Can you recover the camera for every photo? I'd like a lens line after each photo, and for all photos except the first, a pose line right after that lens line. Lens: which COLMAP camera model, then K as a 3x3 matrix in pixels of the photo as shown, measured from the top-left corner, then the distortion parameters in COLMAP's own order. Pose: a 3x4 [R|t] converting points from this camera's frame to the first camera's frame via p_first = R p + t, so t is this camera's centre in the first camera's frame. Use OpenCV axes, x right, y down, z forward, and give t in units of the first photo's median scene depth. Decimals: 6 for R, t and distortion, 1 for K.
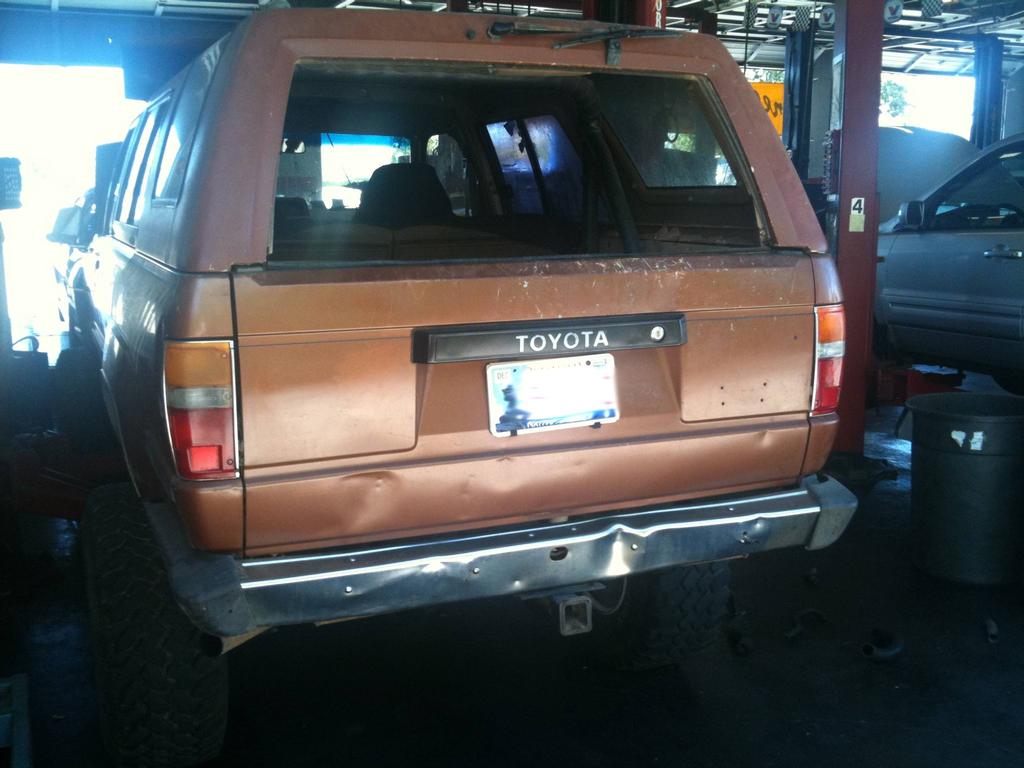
lens RADIAL K [[1132.1, 0, 509.7], [0, 1132.1, 384.7], [0, 0, 1]] dist [0.014072, 0.000000]
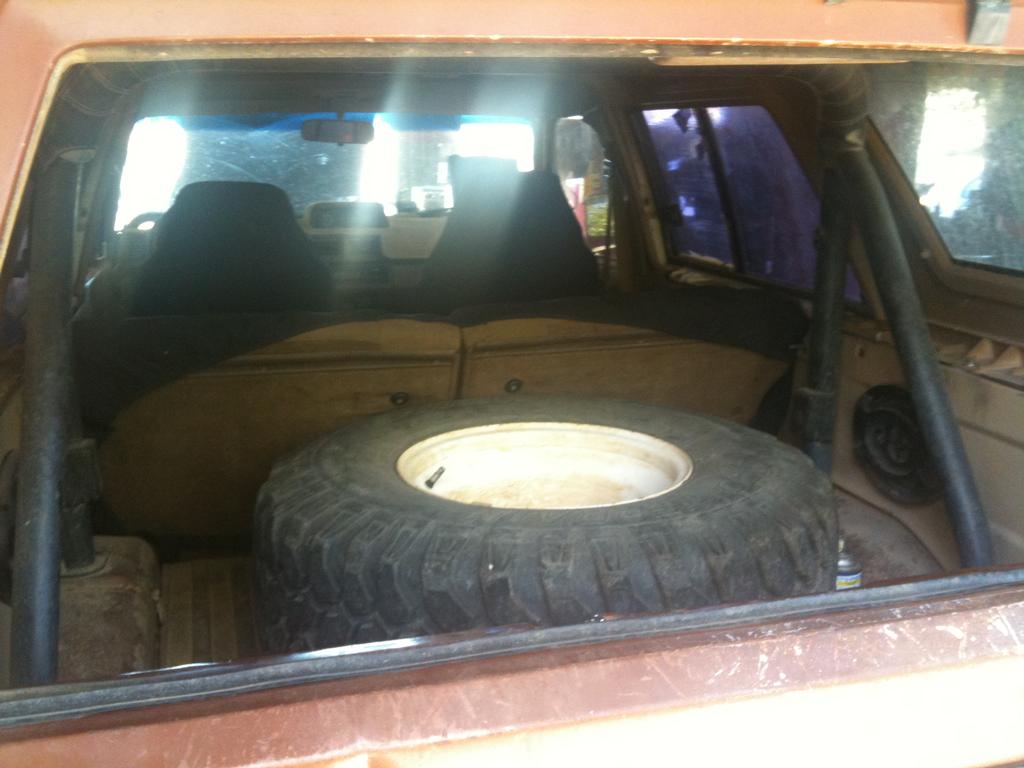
lens RADIAL K [[1132.1, 0, 513.2], [0, 1132.1, 381.8], [0, 0, 1]] dist [0.014072, 0.000000]
pose [[0.991204, 0.032330, -0.128331, -0.007812], [-0.024533, 0.997782, 0.061881, -0.146875], [0.130047, -0.058188, 0.989799, 0.467592]]
